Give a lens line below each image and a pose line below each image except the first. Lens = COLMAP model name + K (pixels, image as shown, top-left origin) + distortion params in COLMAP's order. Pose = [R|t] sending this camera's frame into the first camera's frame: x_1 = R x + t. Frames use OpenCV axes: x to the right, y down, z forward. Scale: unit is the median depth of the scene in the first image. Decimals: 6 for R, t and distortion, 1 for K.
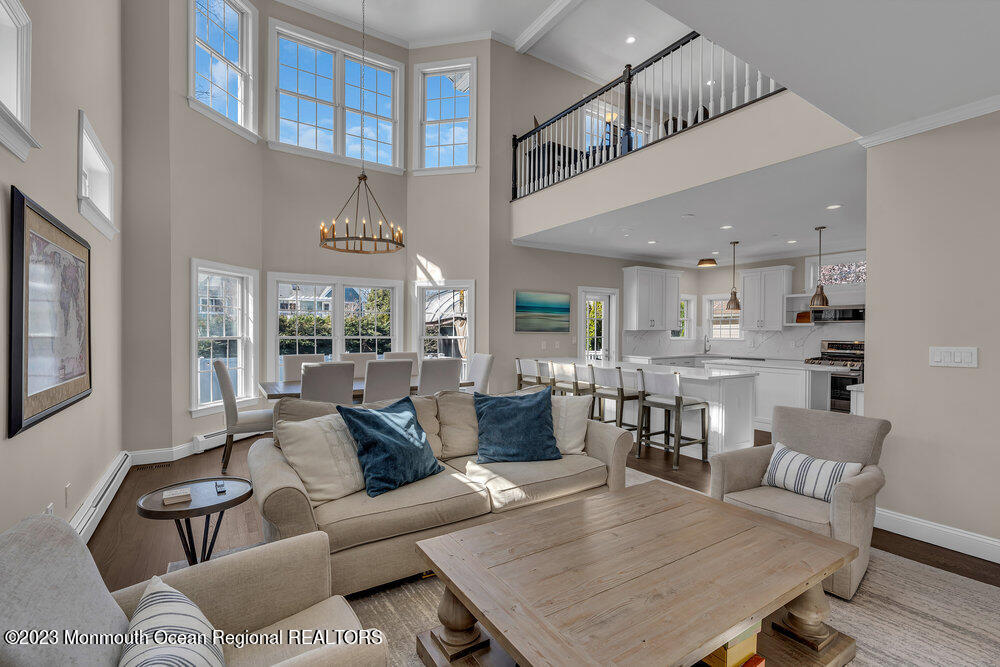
lens RADIAL K [[452.8, 0, 501.6], [0, 452.8, 333.5], [0, 0, 1]] dist [-0.005421, 0.001951]
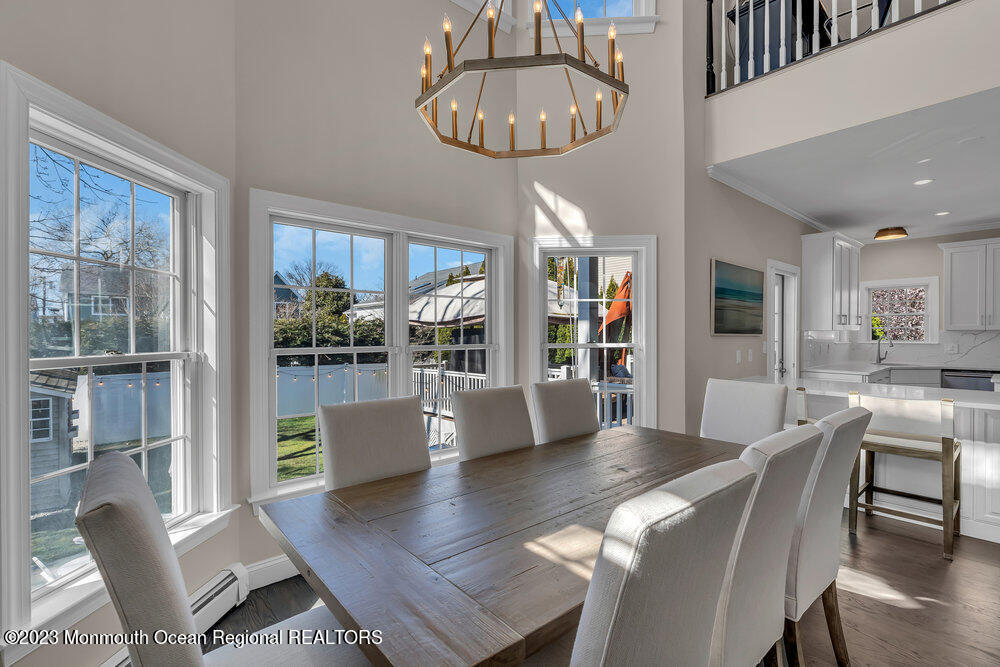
lens RADIAL K [[452.8, 0, 497.6], [0, 452.8, 332.9], [0, 0, 1]] dist [-0.005421, 0.001951]
pose [[0.990621, -0.006790, 0.136467, -0.281715], [0.007911, 0.999939, -0.007674, -0.002619], [-0.136407, 0.008682, 0.990615, 0.455112]]
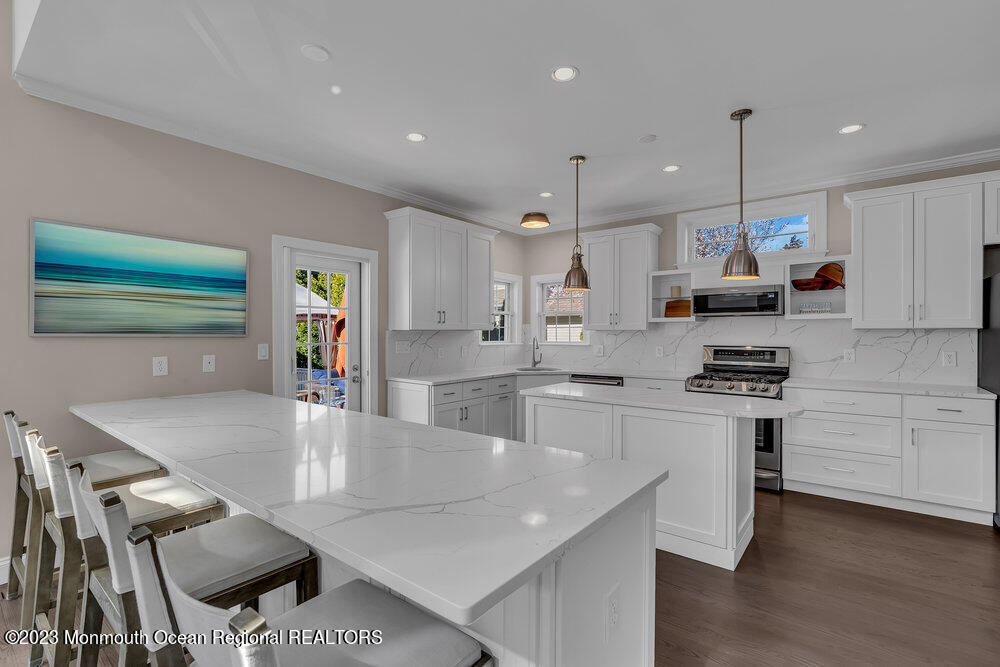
lens RADIAL K [[452.8, 0, 497.0], [0, 452.8, 335.7], [0, 0, 1]] dist [-0.005421, 0.001951]
pose [[0.951179, -0.006727, 0.308566, 0.249242], [0.006538, 0.999977, 0.001646, -0.000904], [-0.308570, 0.000452, 0.951201, 0.501215]]
